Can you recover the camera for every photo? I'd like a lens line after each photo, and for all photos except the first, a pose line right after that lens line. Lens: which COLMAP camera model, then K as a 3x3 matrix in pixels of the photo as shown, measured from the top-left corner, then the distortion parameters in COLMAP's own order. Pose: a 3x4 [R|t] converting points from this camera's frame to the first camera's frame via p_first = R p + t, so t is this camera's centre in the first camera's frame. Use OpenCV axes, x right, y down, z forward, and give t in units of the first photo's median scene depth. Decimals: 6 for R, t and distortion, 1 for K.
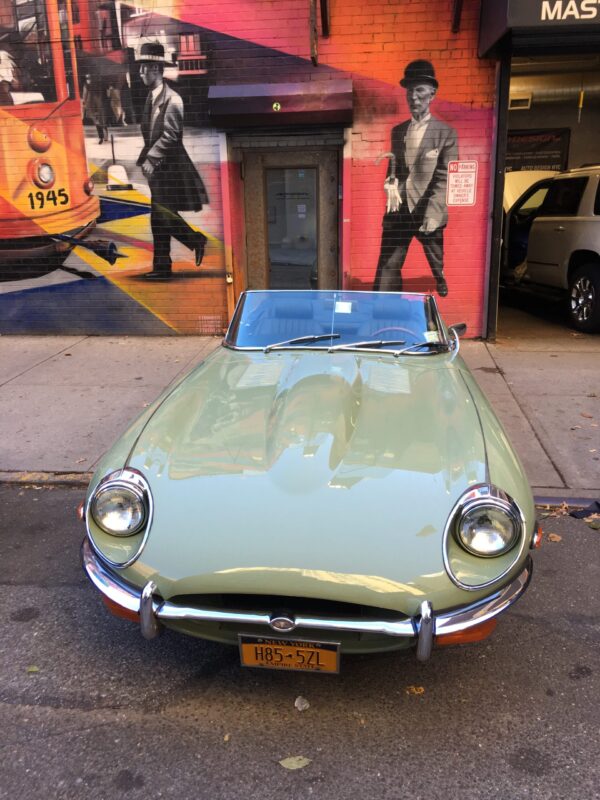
lens RADIAL K [[682.6, 0, 300.0], [0, 682.6, 400.0], [0, 0, 1]] dist [0.079010, -0.102143]
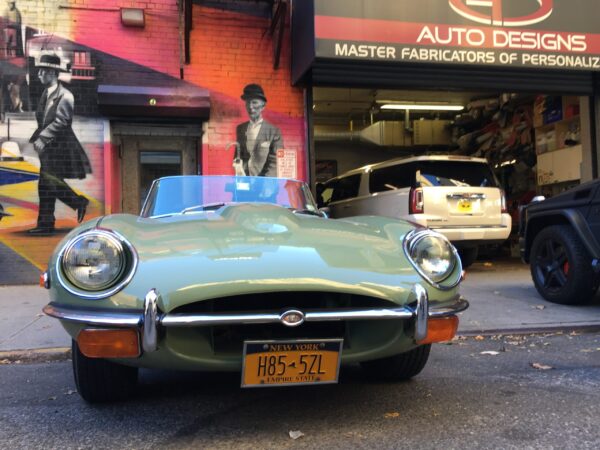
lens RADIAL K [[511.9, 0, 297.0], [0, 511.9, 226.1], [0, 0, 1]] dist [0.079010, -0.102143]
pose [[0.951233, 0.006324, 0.308407, -0.072187], [0.087895, 0.952788, -0.290637, 0.117963], [-0.295685, 0.303571, 0.905768, 0.074576]]
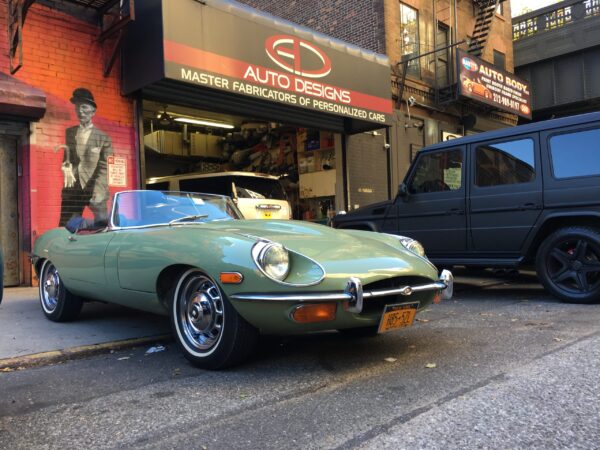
lens RADIAL K [[511.9, 0, 297.0], [0, 511.9, 226.1], [0, 0, 1]] dist [0.079010, -0.102143]
pose [[0.643758, 0.013016, 0.765118, -0.360719], [0.223958, 0.952871, -0.204645, 0.106310], [-0.731723, 0.303097, 0.610503, 0.090486]]
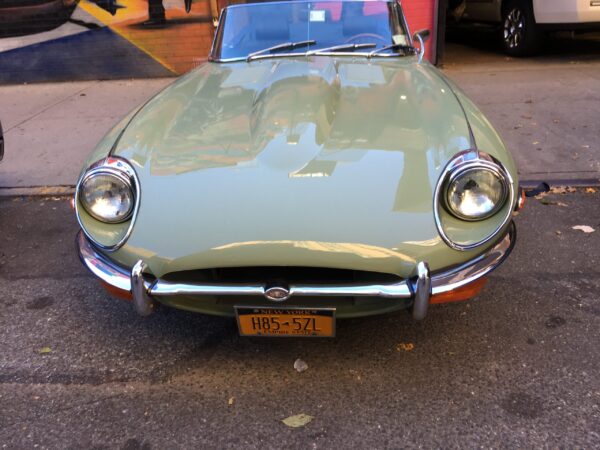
lens RADIAL K [[506.3, 0, 299.3], [0, 506.3, 235.8], [0, 0, 1]] dist [0.077762, -0.104078]
pose [[0.998121, -0.057260, 0.021825, -0.001476], [0.052445, 0.982438, 0.179066, 0.032755], [-0.031695, -0.177584, 0.983595, 0.084196]]
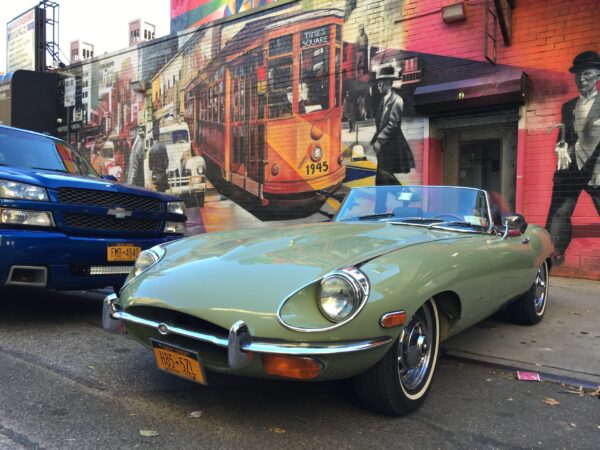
lens RADIAL K [[509.4, 0, 297.5], [0, 509.4, 225.0], [0, 0, 1]] dist [0.079914, -0.099342]
pose [[0.858292, 0.041024, -0.511518, 0.210582], [-0.167420, 0.964643, -0.203554, 0.081698], [0.485082, 0.260347, 0.834814, 0.054771]]
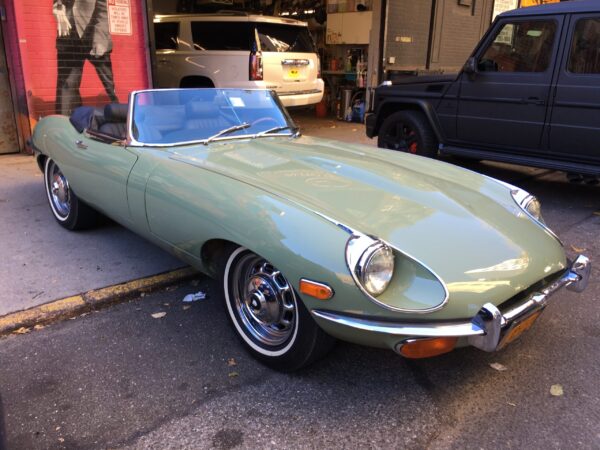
lens RADIAL K [[509.4, 0, 297.5], [0, 509.4, 225.0], [0, 0, 1]] dist [0.079914, -0.099342]
pose [[0.649904, -0.205766, 0.731632, -0.303574], [0.175954, 0.977235, 0.118540, -0.009302], [-0.739368, 0.051694, 0.671315, 0.186641]]
